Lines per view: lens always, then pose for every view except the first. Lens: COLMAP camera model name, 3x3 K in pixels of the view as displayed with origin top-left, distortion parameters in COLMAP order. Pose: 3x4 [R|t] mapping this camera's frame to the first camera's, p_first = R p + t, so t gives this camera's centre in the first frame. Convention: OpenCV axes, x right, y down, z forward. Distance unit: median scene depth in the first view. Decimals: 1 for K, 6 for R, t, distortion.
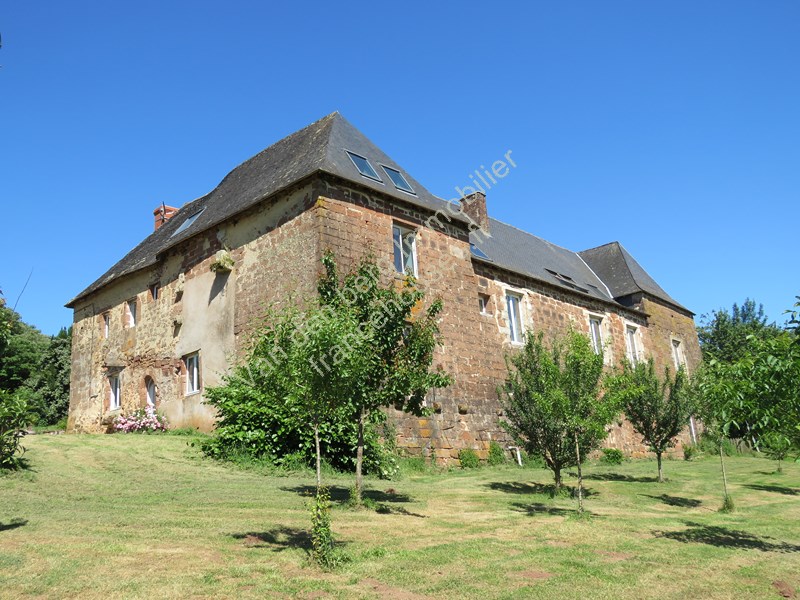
lens RADIAL K [[709.2, 0, 400.0], [0, 709.2, 300.0], [0, 0, 1]] dist [-0.001843, 0.006152]
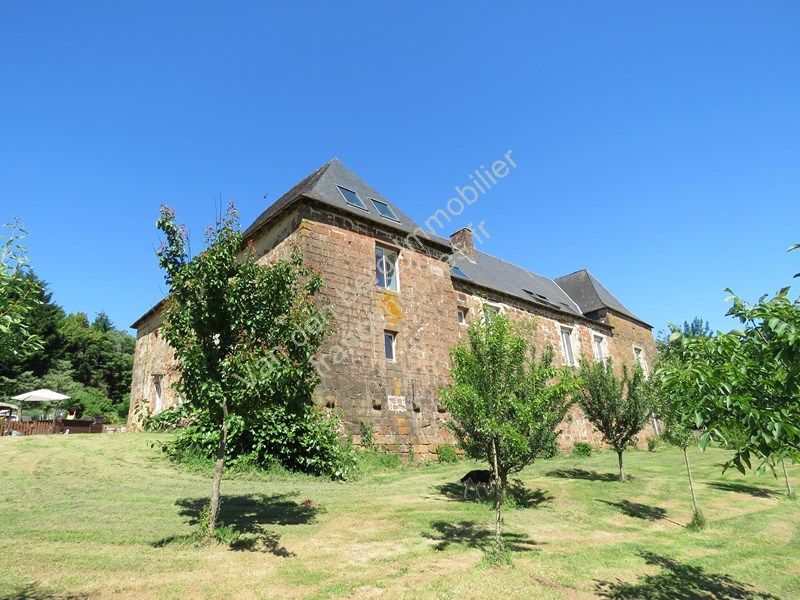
lens RADIAL K [[503.8, 0, 400.0], [0, 503.8, 300.0], [0, 0, 1]] dist [-0.007332, -0.000215]
pose [[0.997178, -0.023005, -0.071462, 0.084088], [0.018870, 0.998137, -0.058016, 0.028511], [0.072664, 0.056504, 0.995755, 0.195568]]
